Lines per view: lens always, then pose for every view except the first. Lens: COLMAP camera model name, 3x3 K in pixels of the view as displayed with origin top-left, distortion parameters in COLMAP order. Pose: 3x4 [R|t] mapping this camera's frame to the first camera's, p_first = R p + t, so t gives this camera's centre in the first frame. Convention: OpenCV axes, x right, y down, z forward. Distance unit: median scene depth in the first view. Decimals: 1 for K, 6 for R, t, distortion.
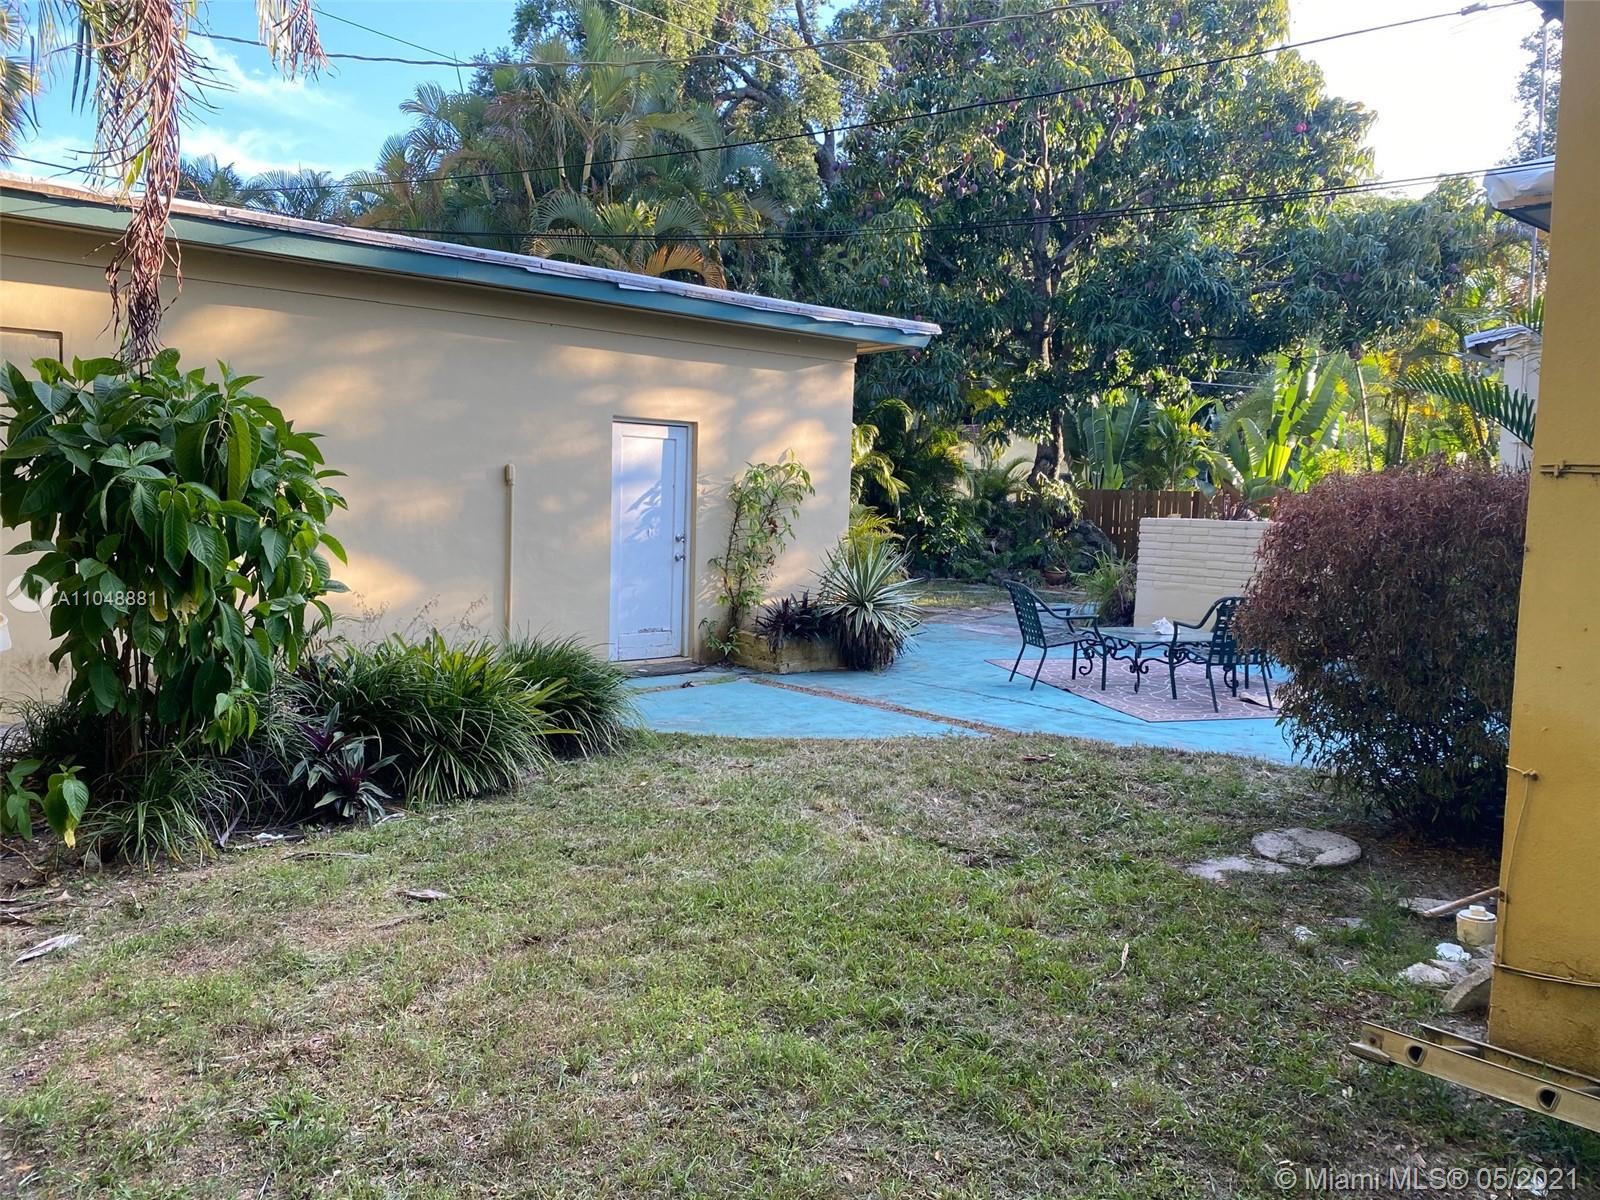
lens RADIAL K [[1208.0, 0, 800.0], [0, 1208.0, 600.0], [0, 0, 1]] dist [0.088833, -0.171304]
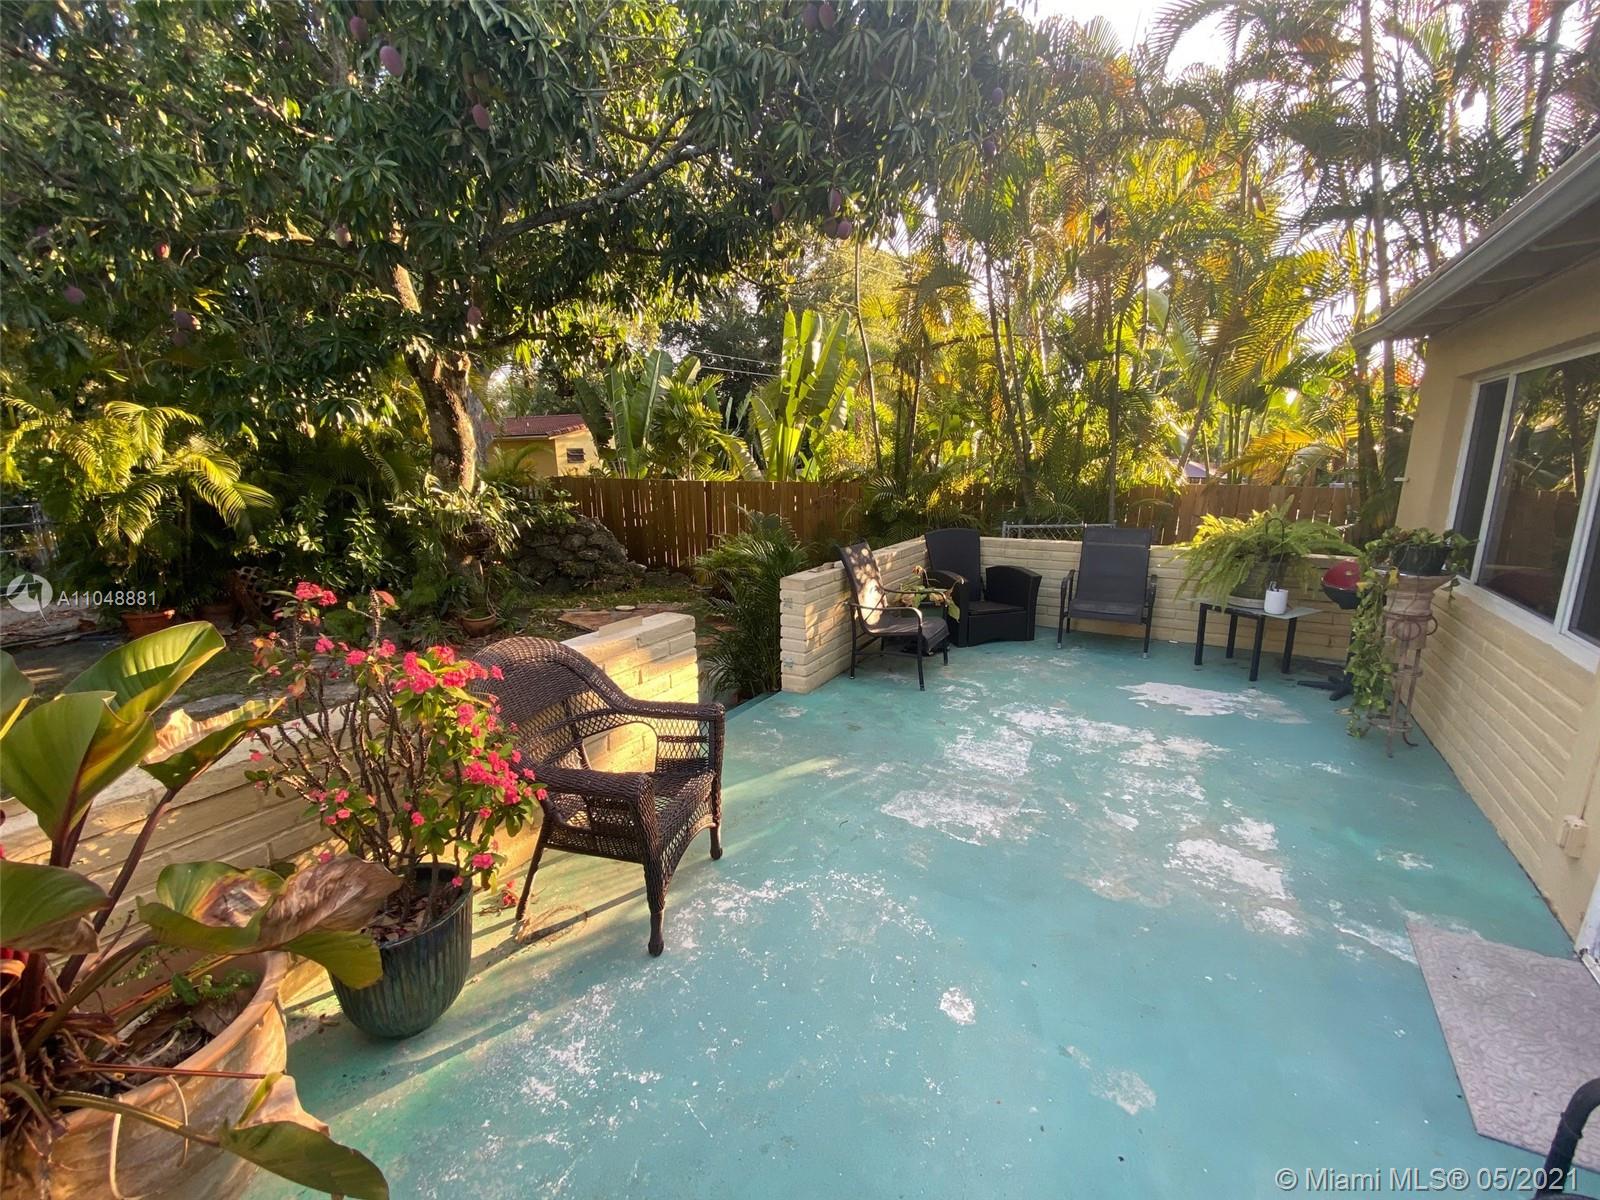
lens RADIAL K [[644.0, 0, 800.0], [0, 644.0, 600.0], [0, 0, 1]] dist [0.045722, -0.035992]
pose [[0.951459, -0.100206, 0.291006, 0.252038], [0.060669, 0.988026, 0.141859, -0.068079], [-0.301736, -0.117318, 0.946146, 0.534942]]
